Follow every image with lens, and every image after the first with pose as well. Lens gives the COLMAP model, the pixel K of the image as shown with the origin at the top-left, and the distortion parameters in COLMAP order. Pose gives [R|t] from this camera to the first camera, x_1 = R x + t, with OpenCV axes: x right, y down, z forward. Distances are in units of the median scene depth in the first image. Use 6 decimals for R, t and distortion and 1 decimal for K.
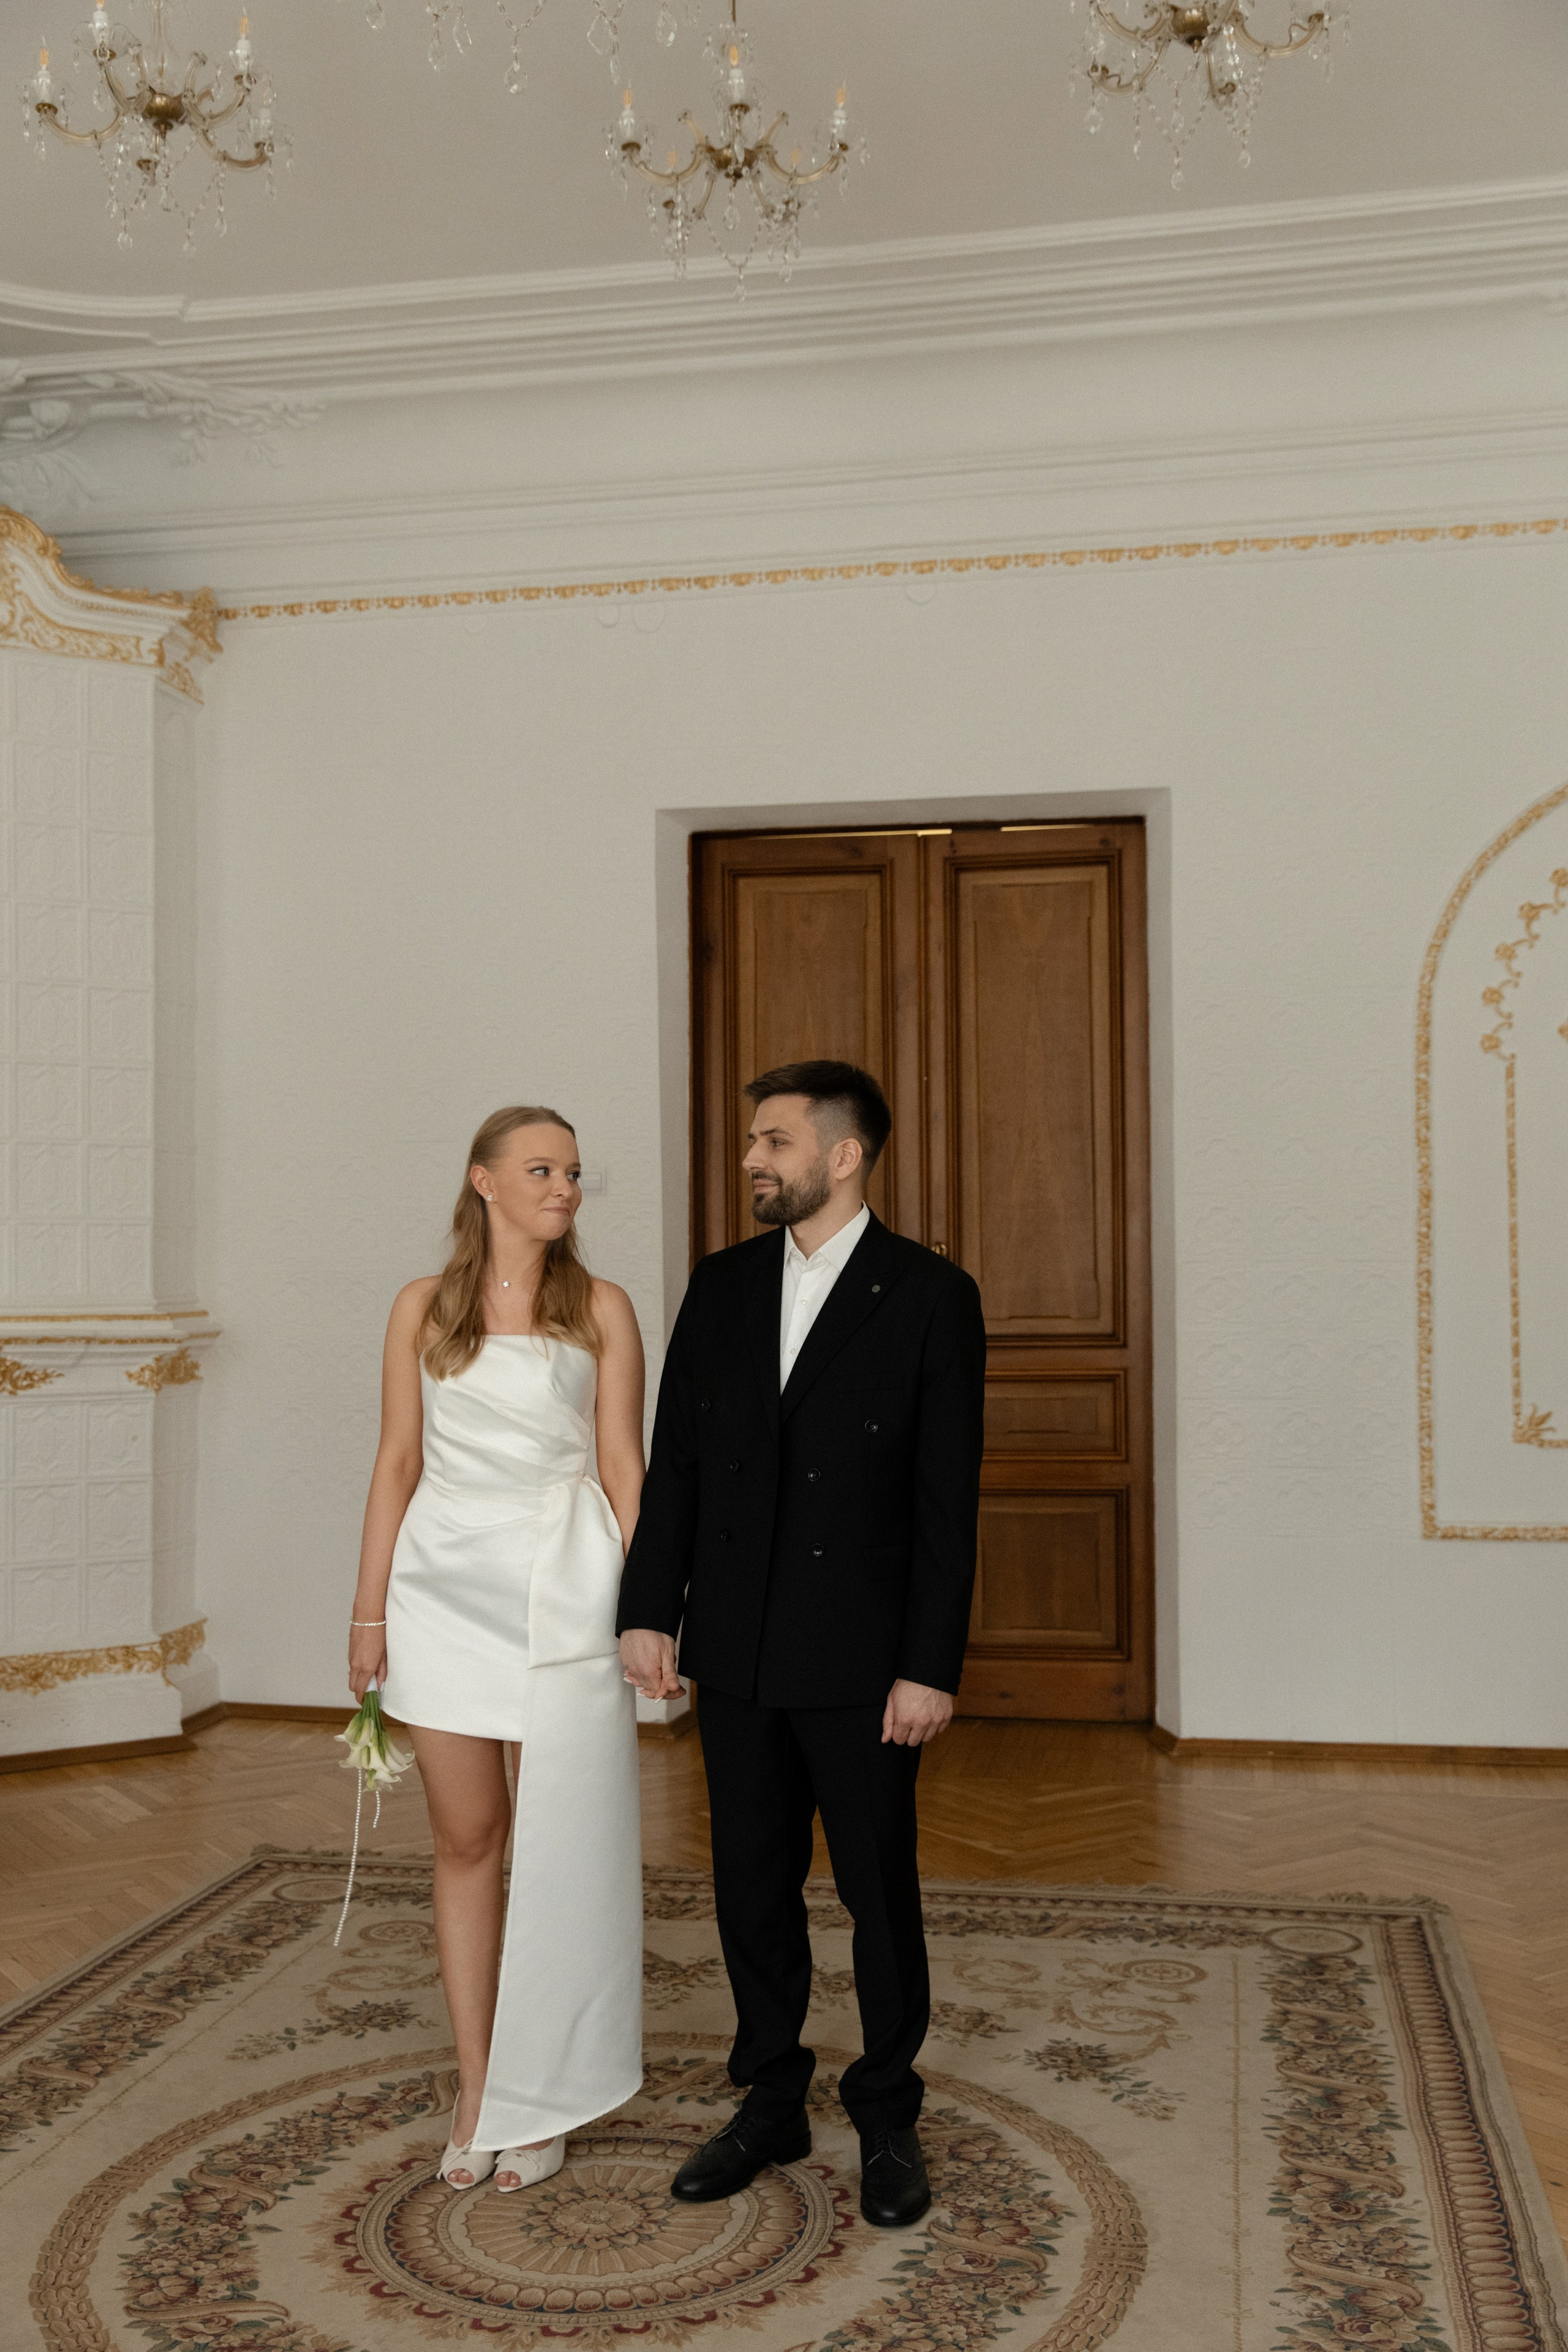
lens RADIAL K [[2405.8, 0, 784.0], [0, 2405.8, 1176.0], [0, 0, 1]] dist [0.004666, -0.012168]
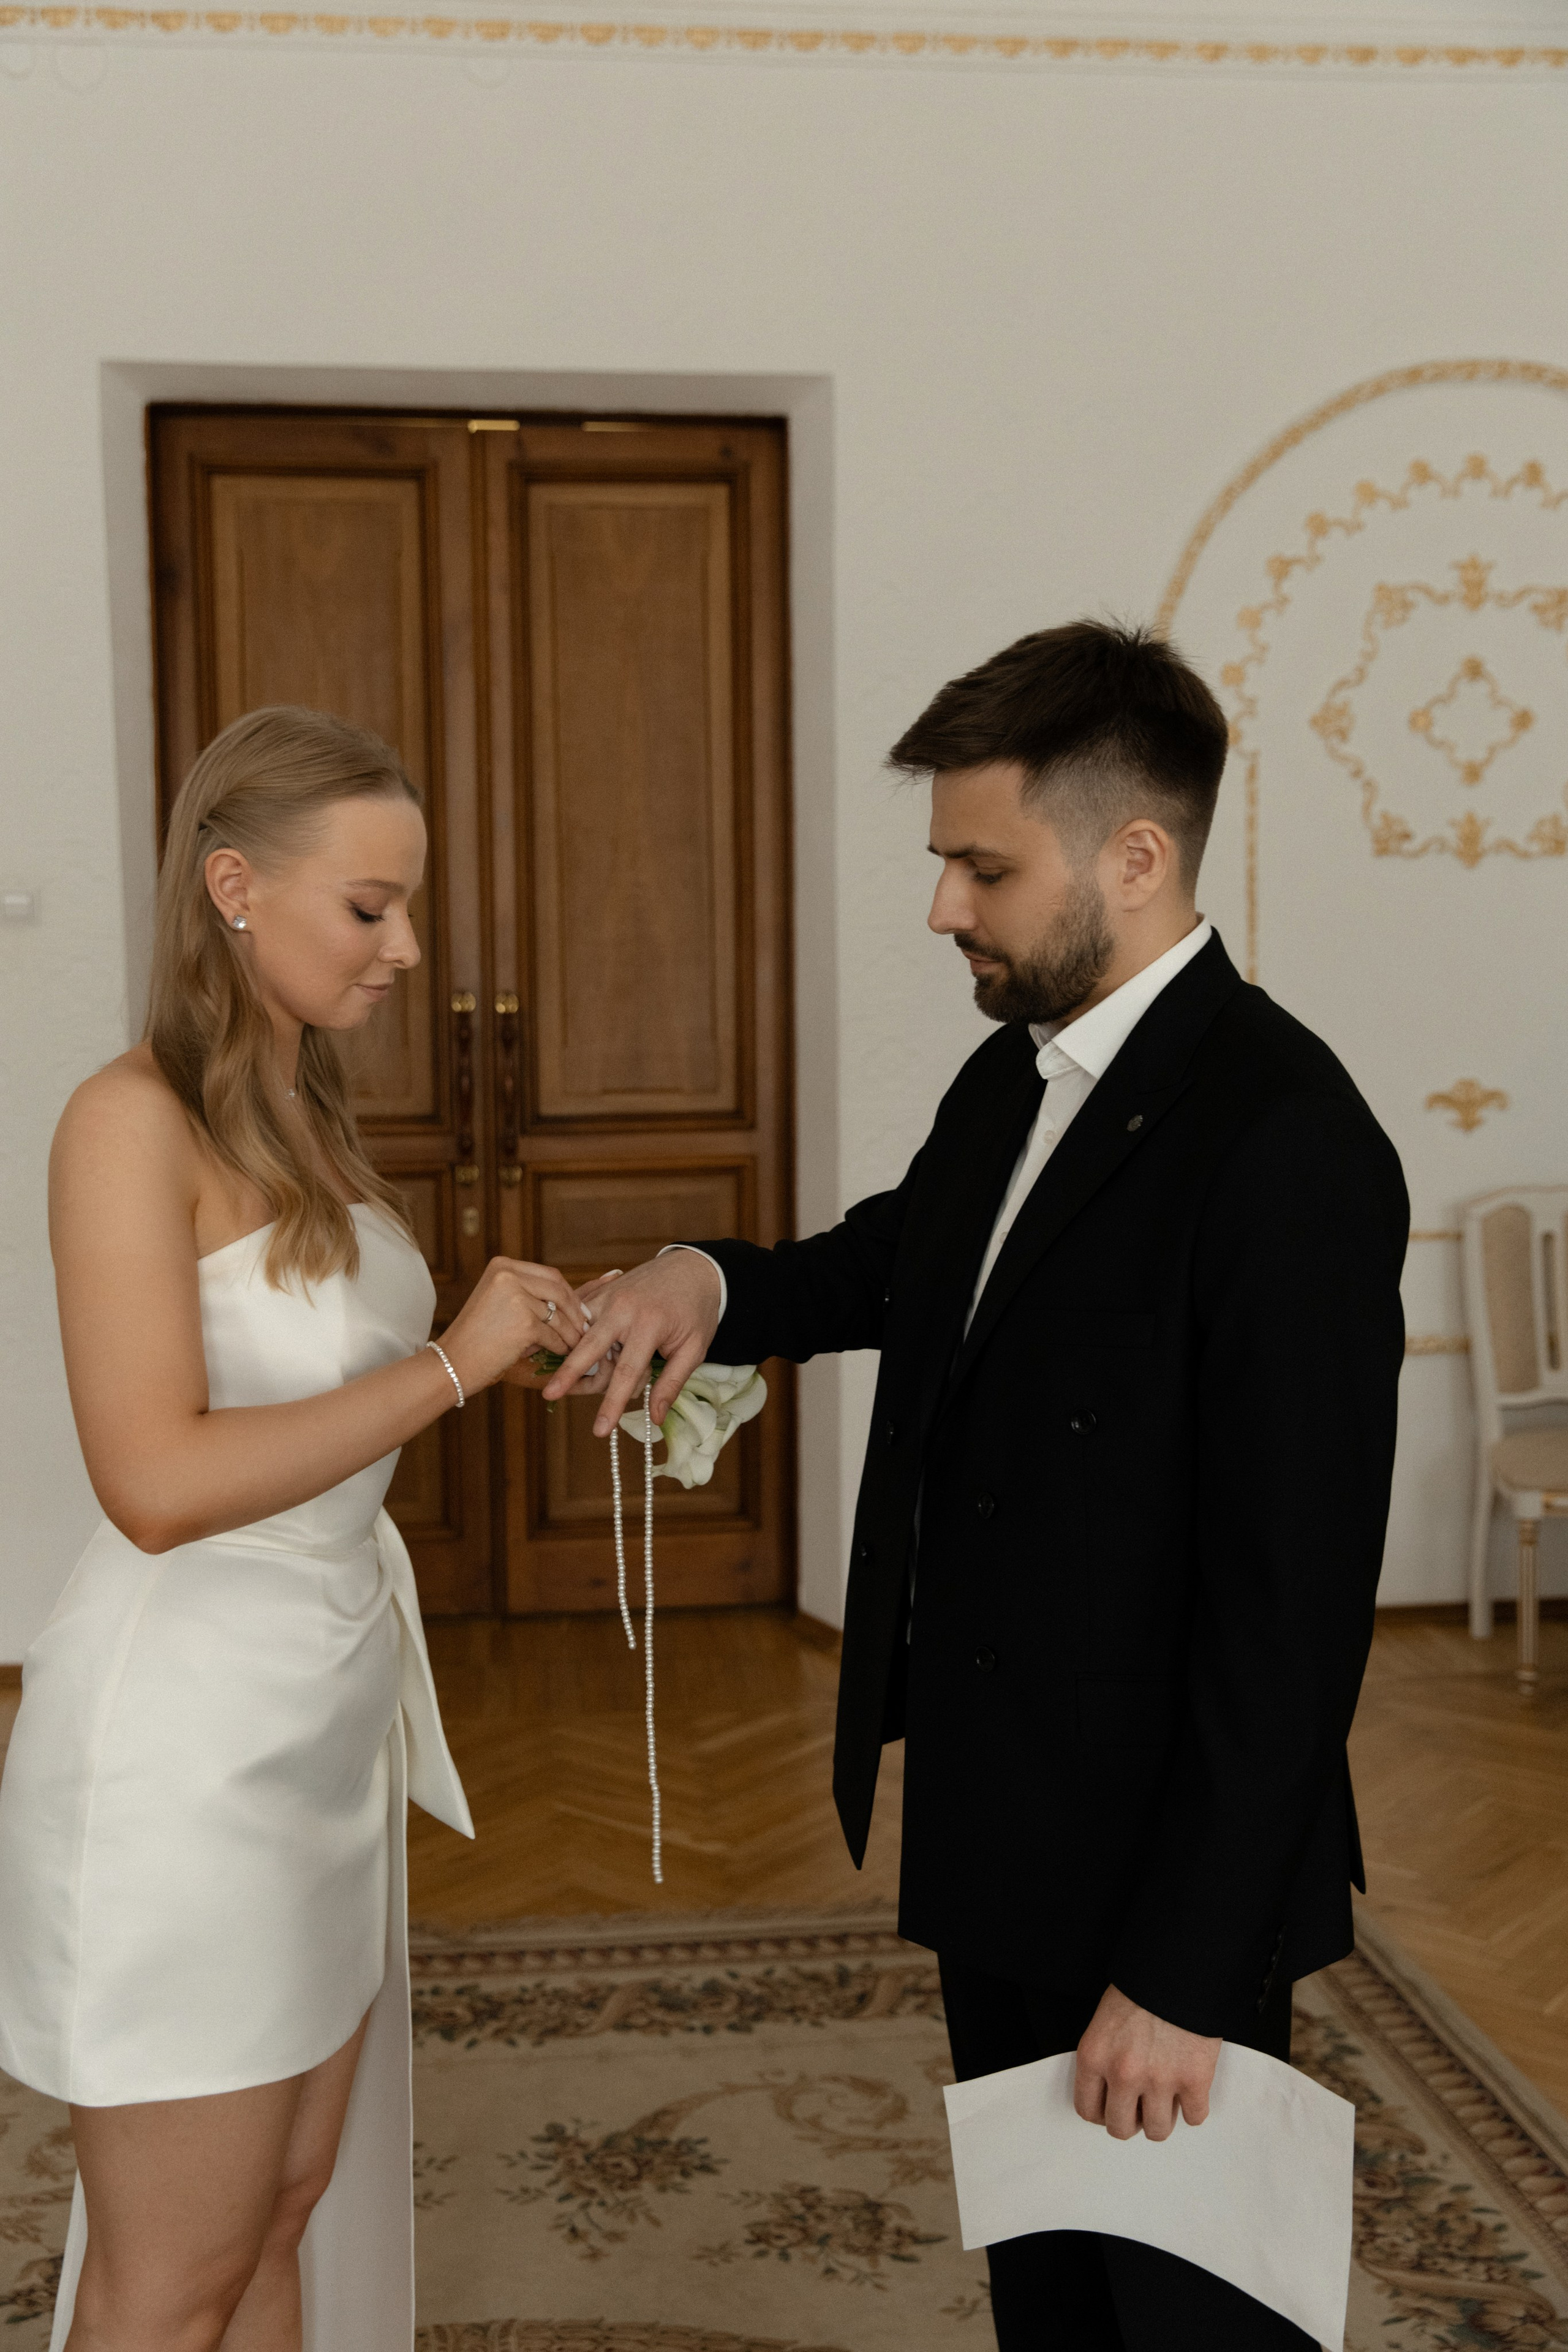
lens RADIAL K [[2405.8, 0, 784.0], [0, 2405.8, 1176.0], [0, 0, 1]] dist [0.004666, -0.012168]
pose [[0.954145, -0.026936, 0.298130, -0.082374], [-0.005610, 0.994159, 0.107776, 0.003701], [-0.299291, -0.104507, 0.948421, 0.283416]]
